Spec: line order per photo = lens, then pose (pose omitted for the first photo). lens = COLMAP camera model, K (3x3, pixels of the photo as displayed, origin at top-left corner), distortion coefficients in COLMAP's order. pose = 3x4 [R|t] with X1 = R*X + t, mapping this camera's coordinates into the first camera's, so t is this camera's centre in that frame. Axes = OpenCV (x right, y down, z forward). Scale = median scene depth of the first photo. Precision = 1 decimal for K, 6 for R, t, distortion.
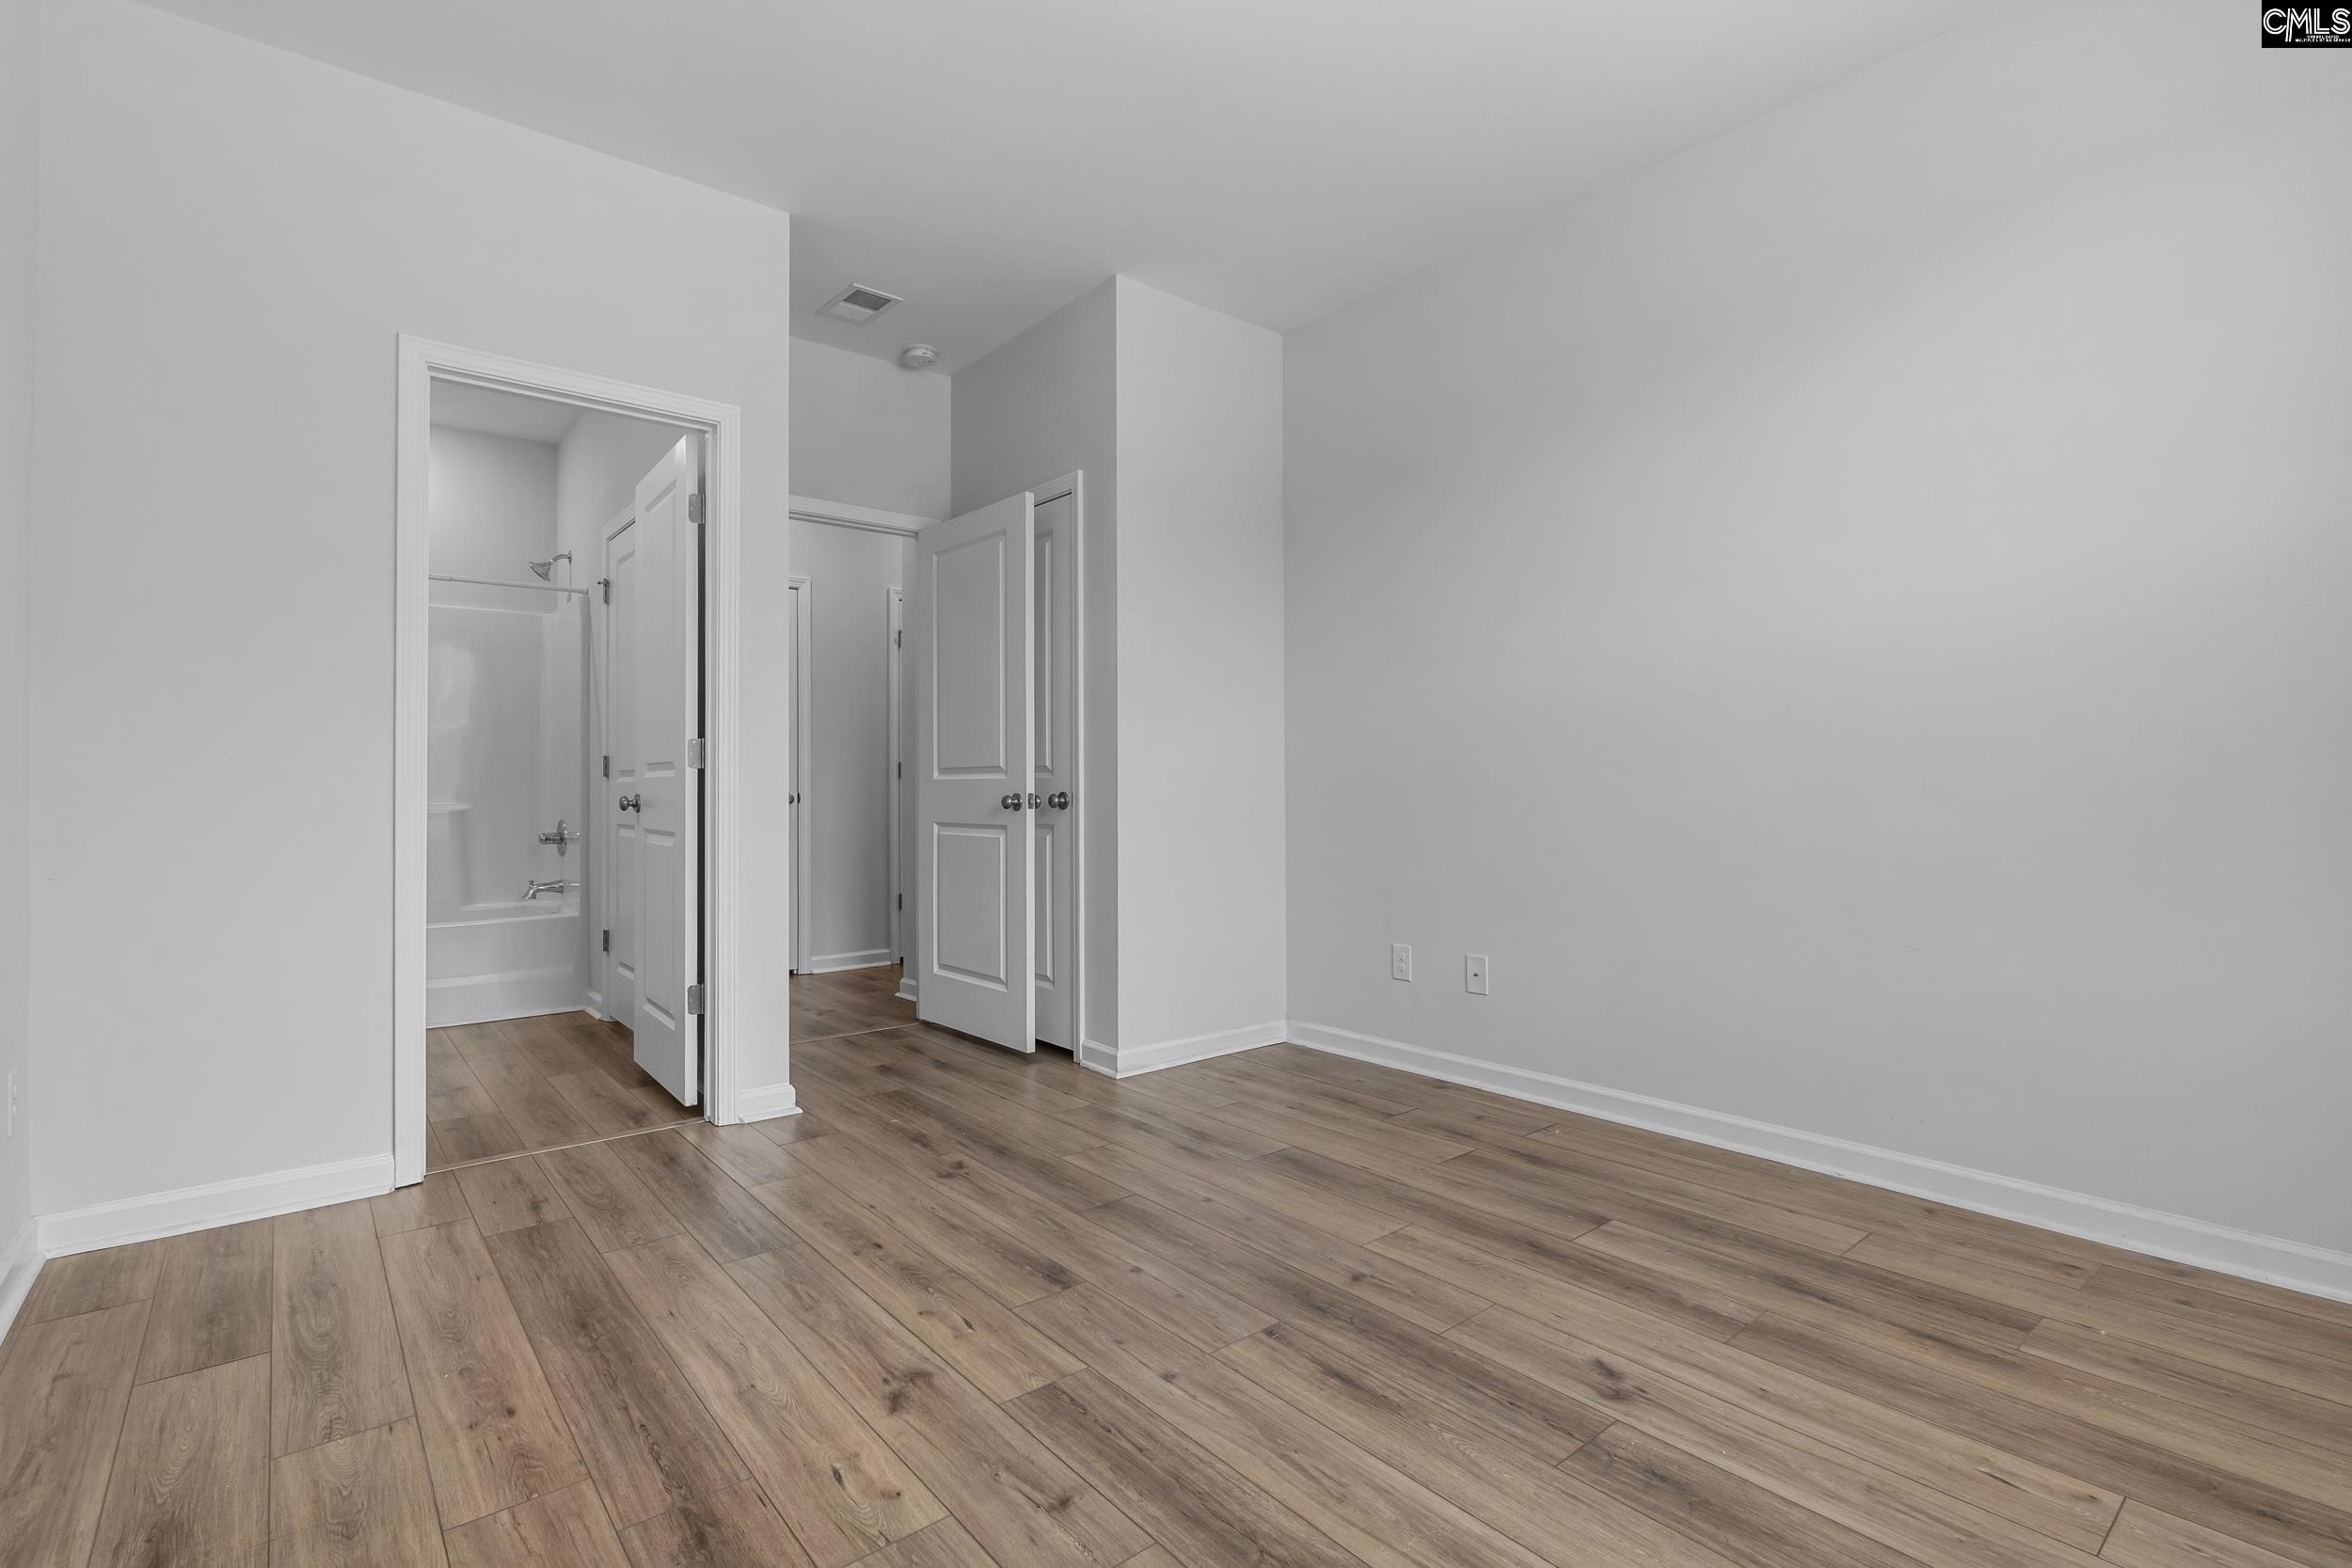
lens RADIAL K [[1091.8, 0, 1174.9], [0, 1091.8, 774.1], [0, 0, 1]] dist [-0.002045, -0.000724]
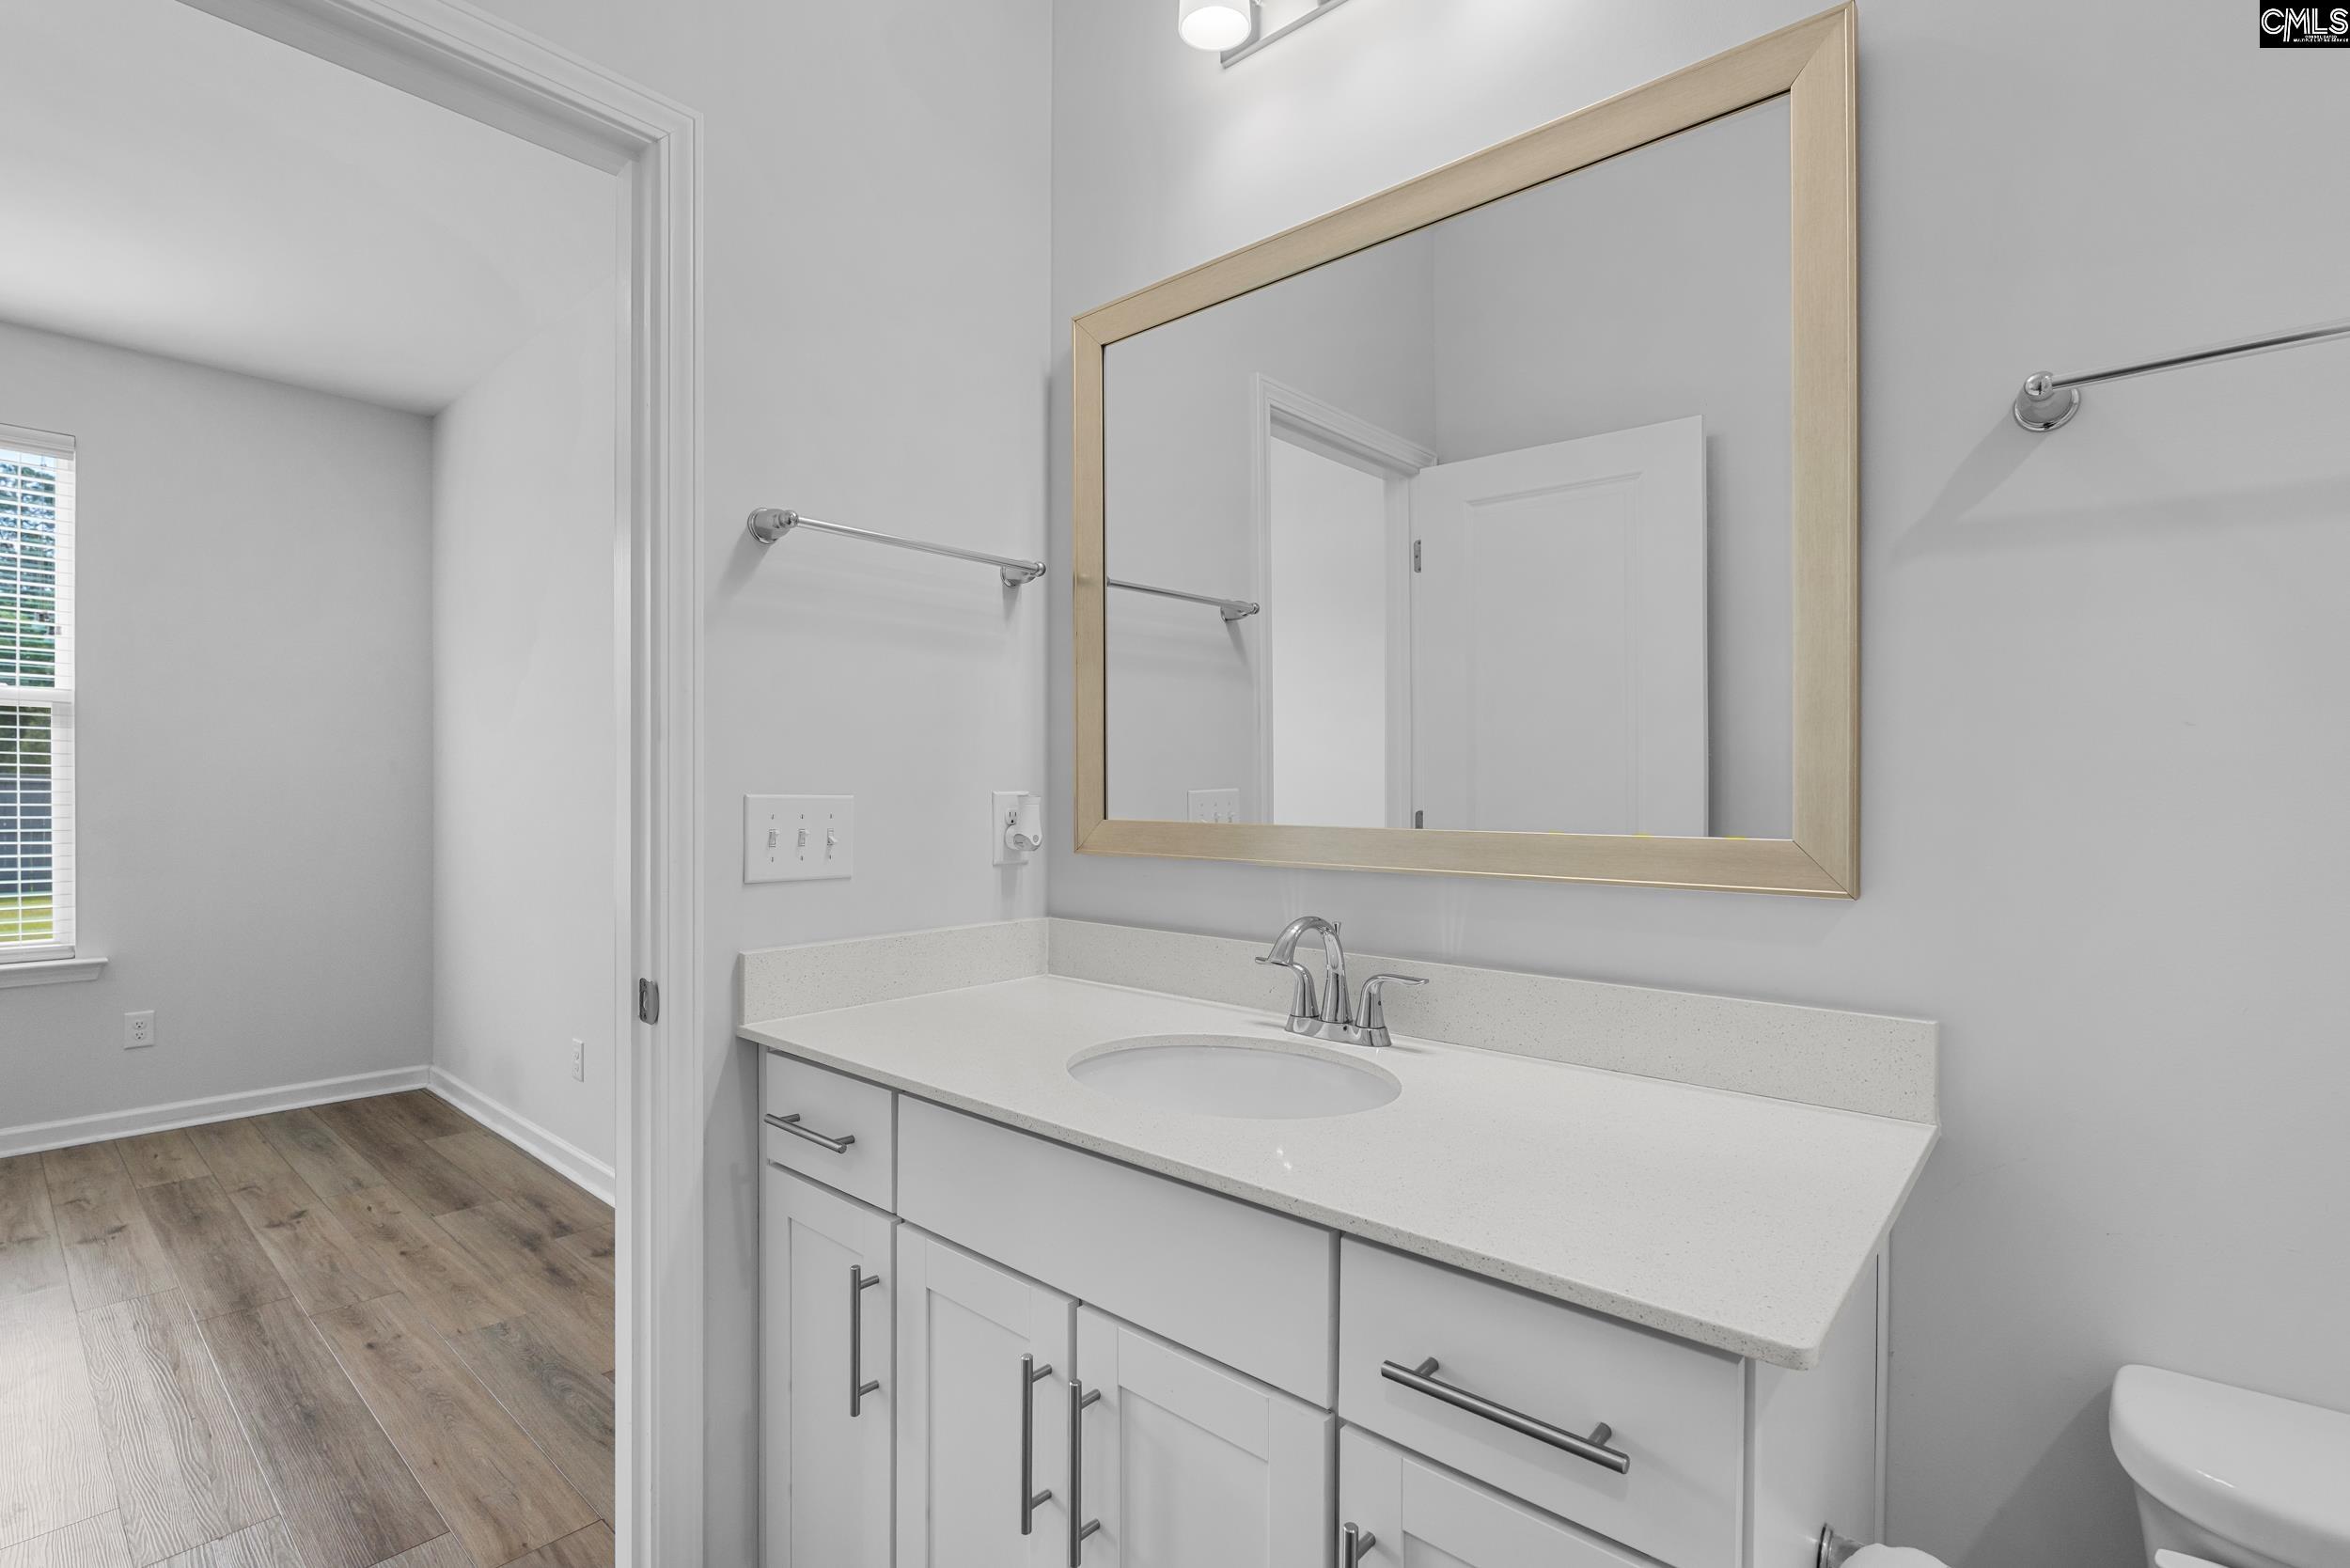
lens RADIAL K [[1091.0, 0, 1173.9], [0, 1091.0, 774.1], [0, 0, 1]] dist [-0.002045, -0.000724]
pose [[-0.987766, 0.001846, -0.155932, -0.438099], [0.004739, 0.999823, -0.018185, -0.033865], [0.155871, -0.018702, -0.987600, 0.792229]]
